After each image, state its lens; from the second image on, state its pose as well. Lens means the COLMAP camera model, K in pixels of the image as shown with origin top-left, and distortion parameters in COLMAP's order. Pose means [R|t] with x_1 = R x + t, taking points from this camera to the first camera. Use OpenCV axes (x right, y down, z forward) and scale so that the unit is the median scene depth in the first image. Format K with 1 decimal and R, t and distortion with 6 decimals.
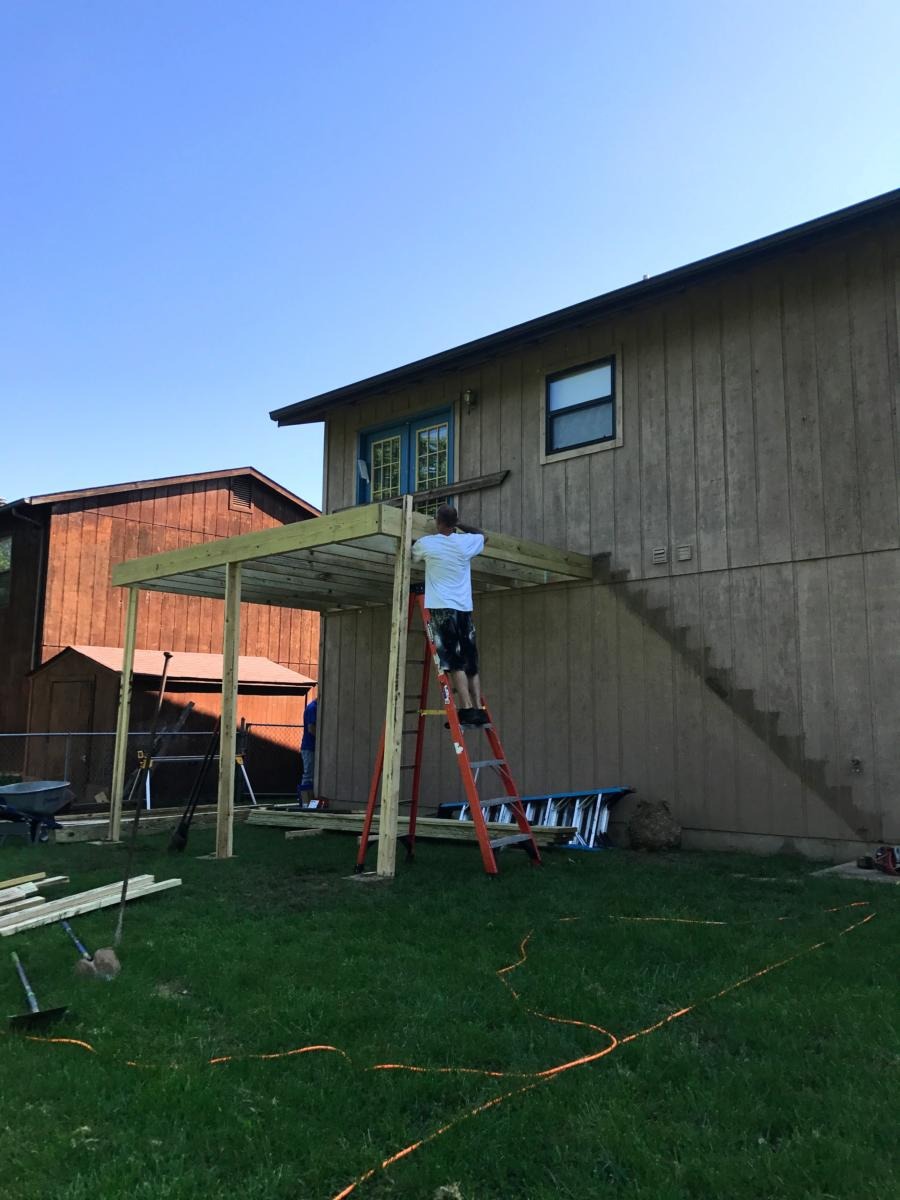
lens RADIAL K [[1000.7, 0, 449.5], [0, 1000.7, 588.2], [0, 0, 1]] dist [0.049525, -0.072149]
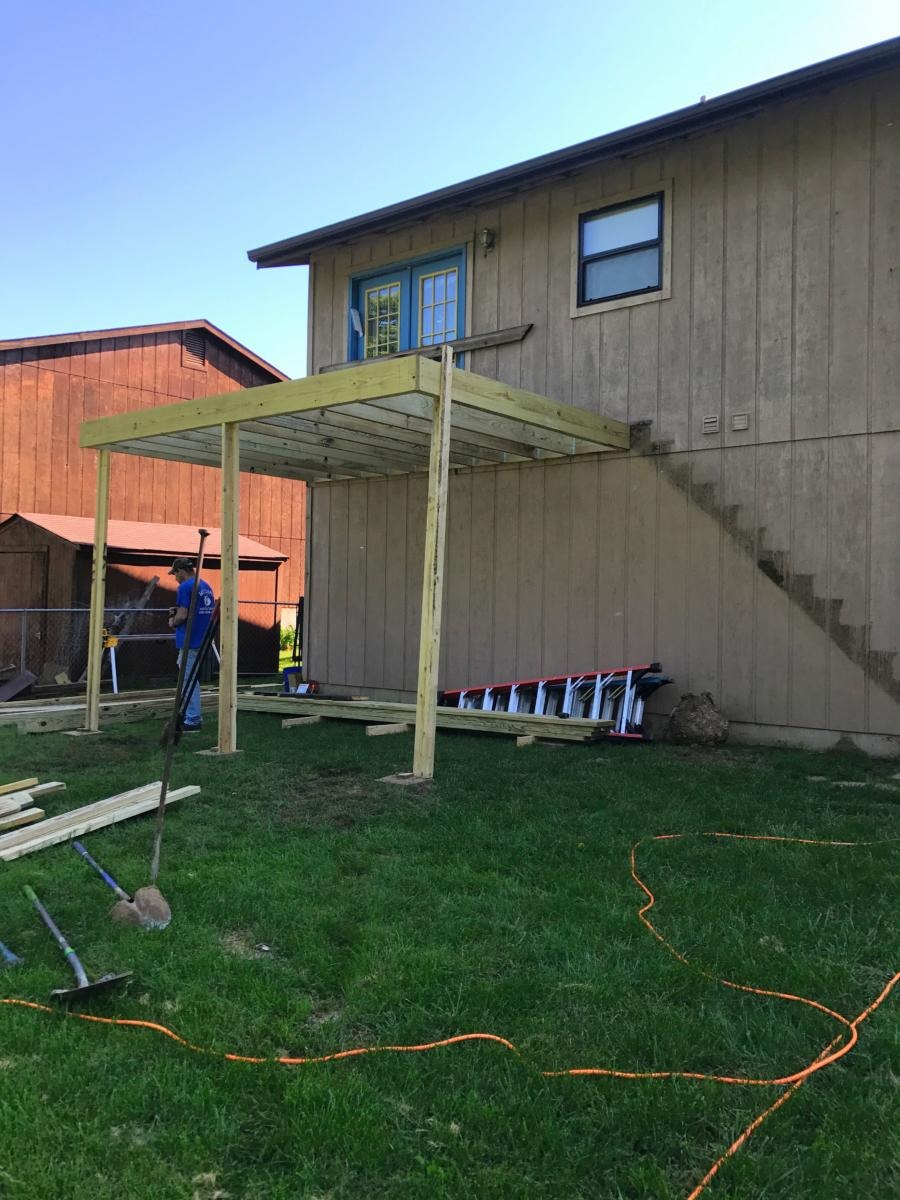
lens RADIAL K [[1000.7, 0, 455.9], [0, 1000.7, 592.6], [0, 0, 1]] dist [0.049525, -0.072149]
pose [[0.997294, 0.008693, 0.072996, -0.082944], [-0.018242, 0.991191, 0.131180, 0.002694], [-0.071213, -0.132156, 0.988667, 0.107263]]
